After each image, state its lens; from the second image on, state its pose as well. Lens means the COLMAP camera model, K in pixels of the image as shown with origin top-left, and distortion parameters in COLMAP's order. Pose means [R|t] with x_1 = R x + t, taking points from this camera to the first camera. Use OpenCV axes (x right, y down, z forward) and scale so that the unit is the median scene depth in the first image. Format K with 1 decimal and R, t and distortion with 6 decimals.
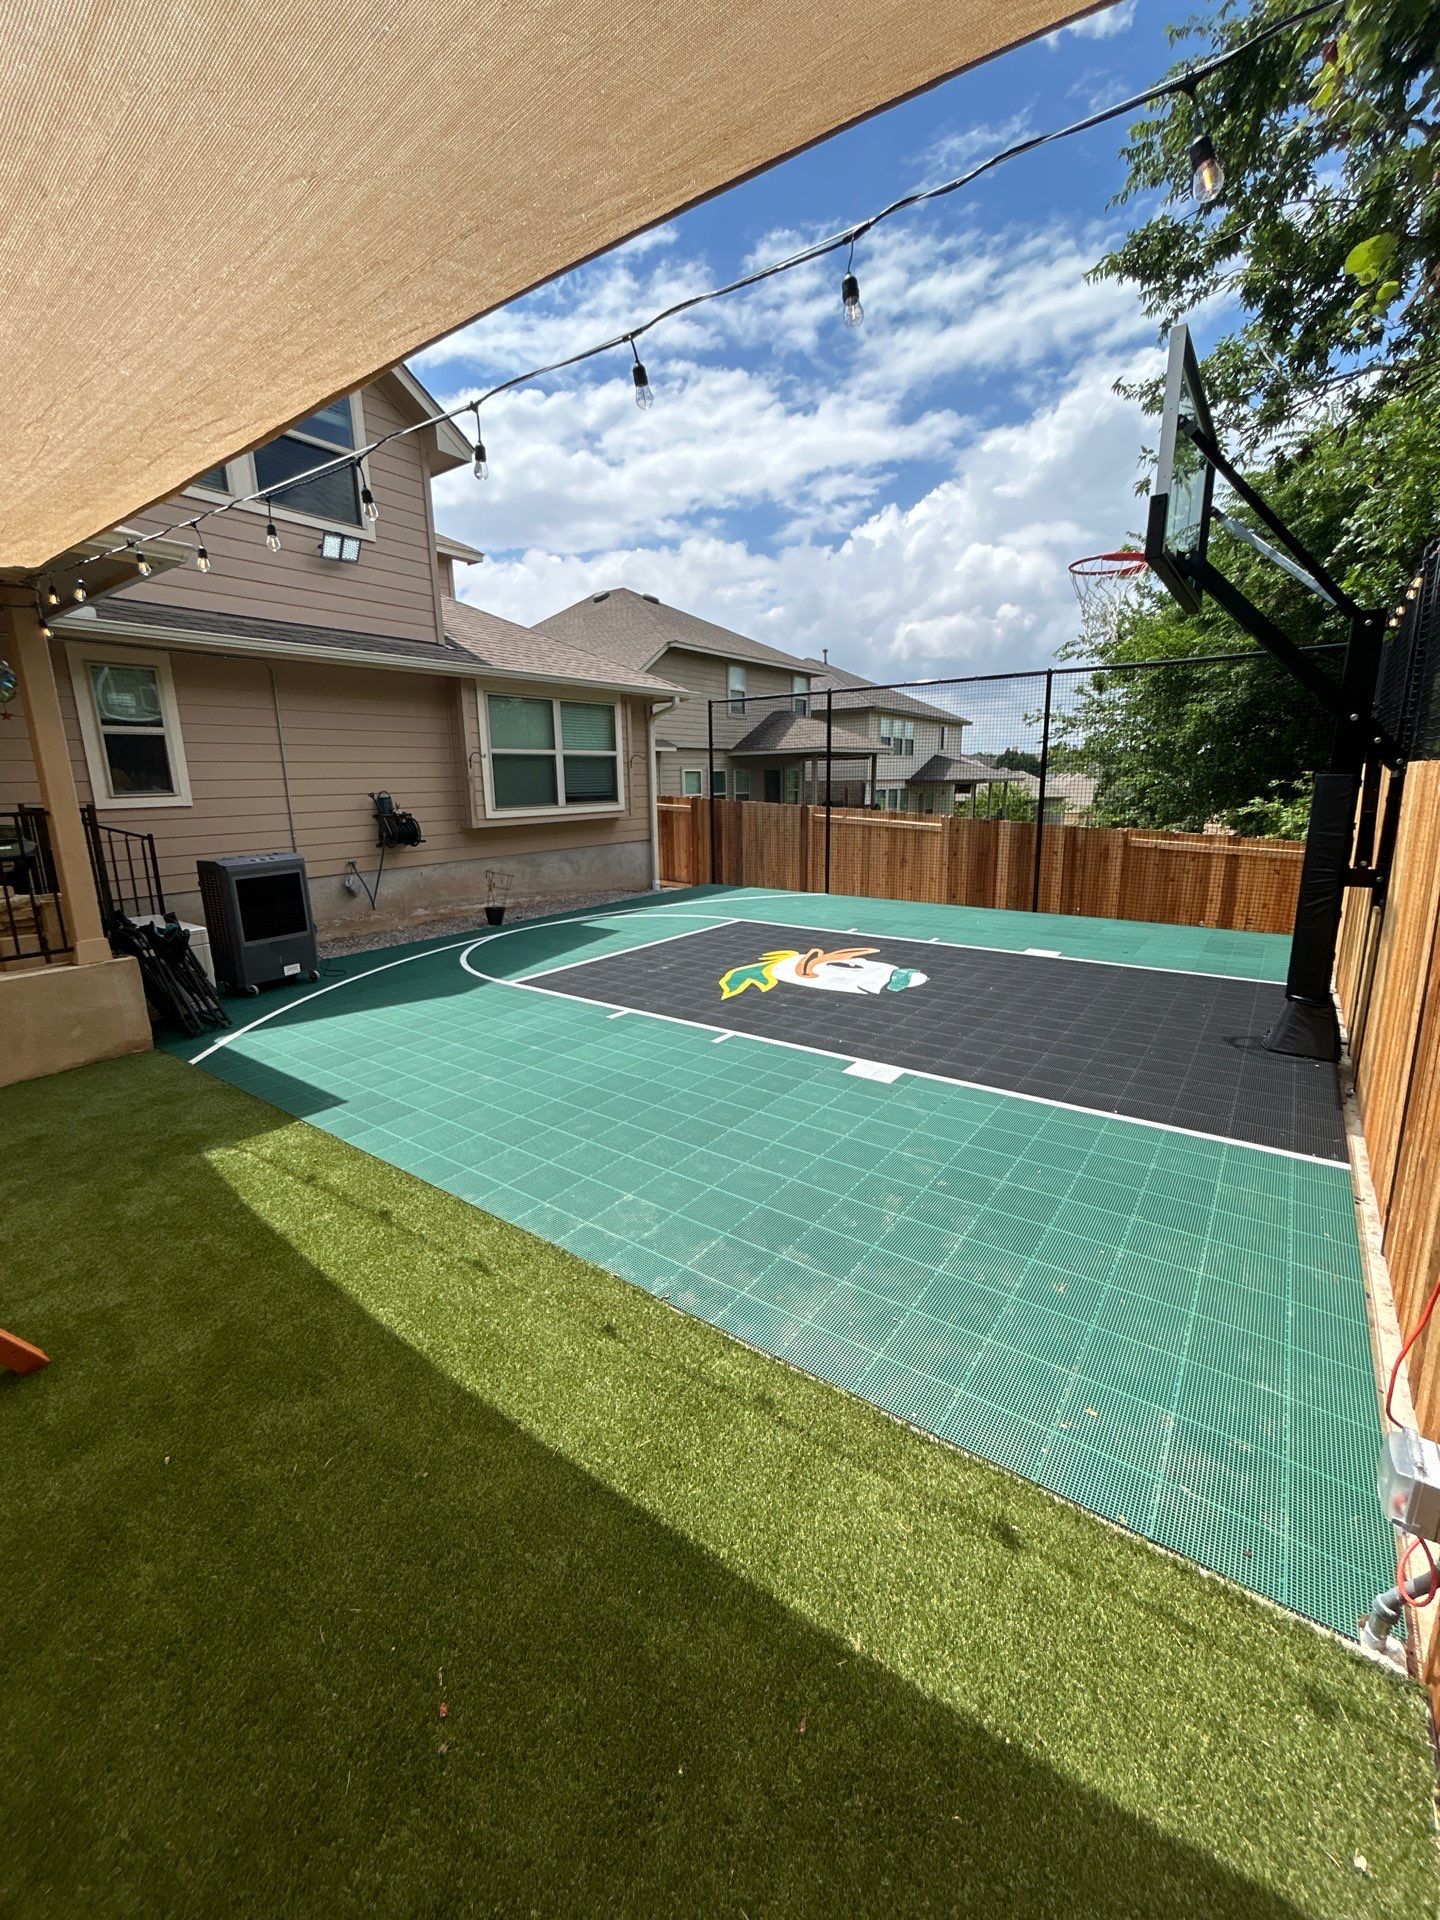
lens RADIAL K [[778.7, 0, 712.3], [0, 778.7, 949.9], [0, 0, 1]] dist [0.000712, 0.000042]
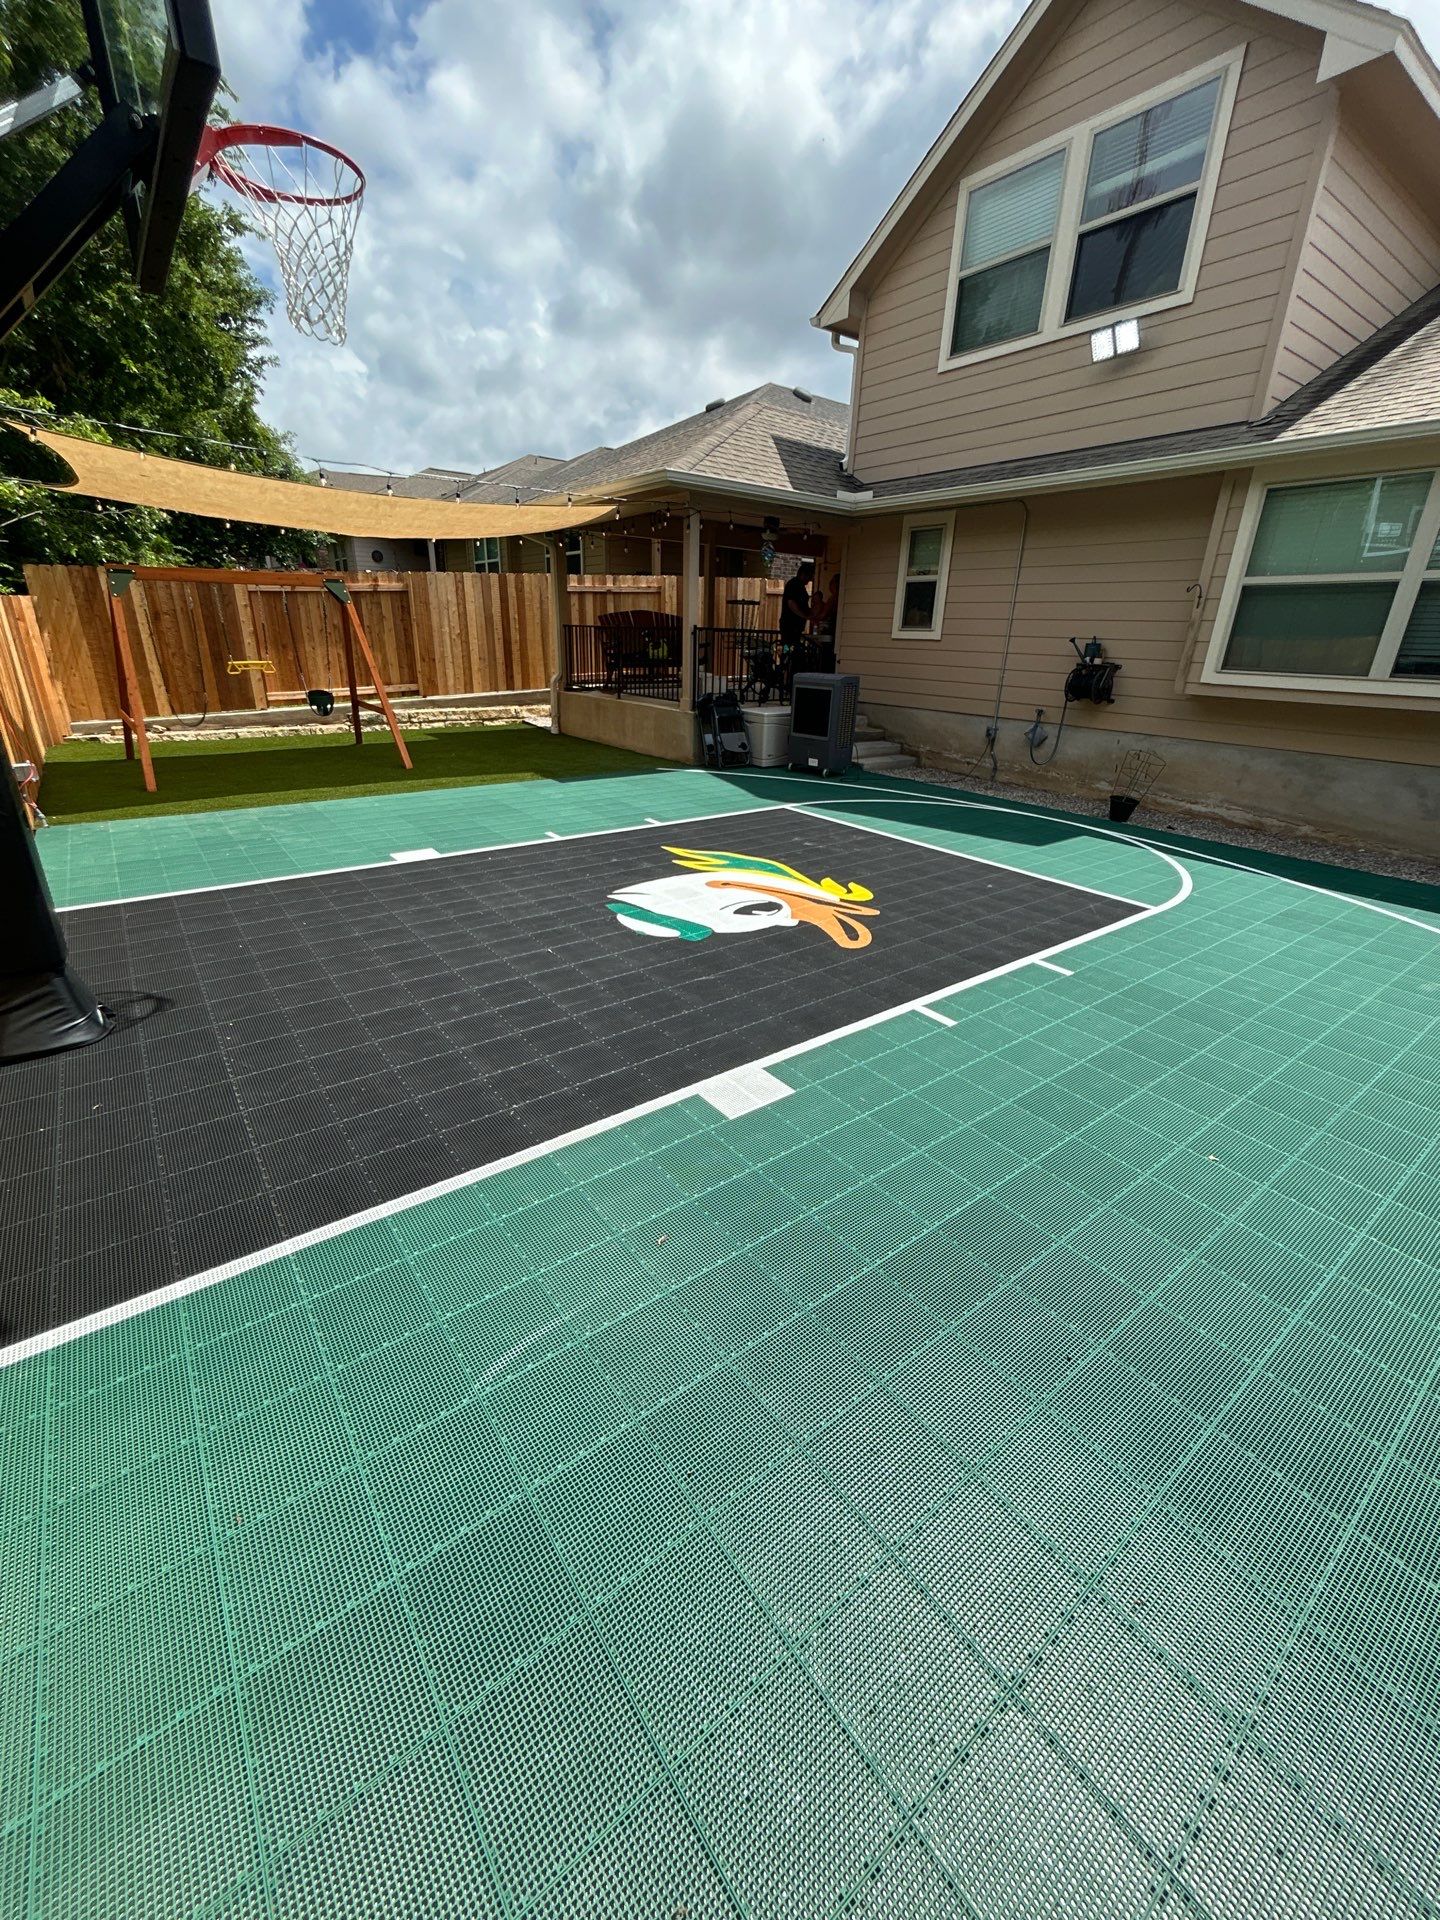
lens RADIAL K [[778.7, 0, 718.9], [0, 778.7, 950.7], [0, 0, 1]] dist [0.000712, 0.000042]
pose [[-0.291569, 0.372679, -0.880964, 0.792421], [-0.229249, 0.866915, 0.442609, -0.239122], [0.928672, 0.331011, -0.167329, 1.111544]]
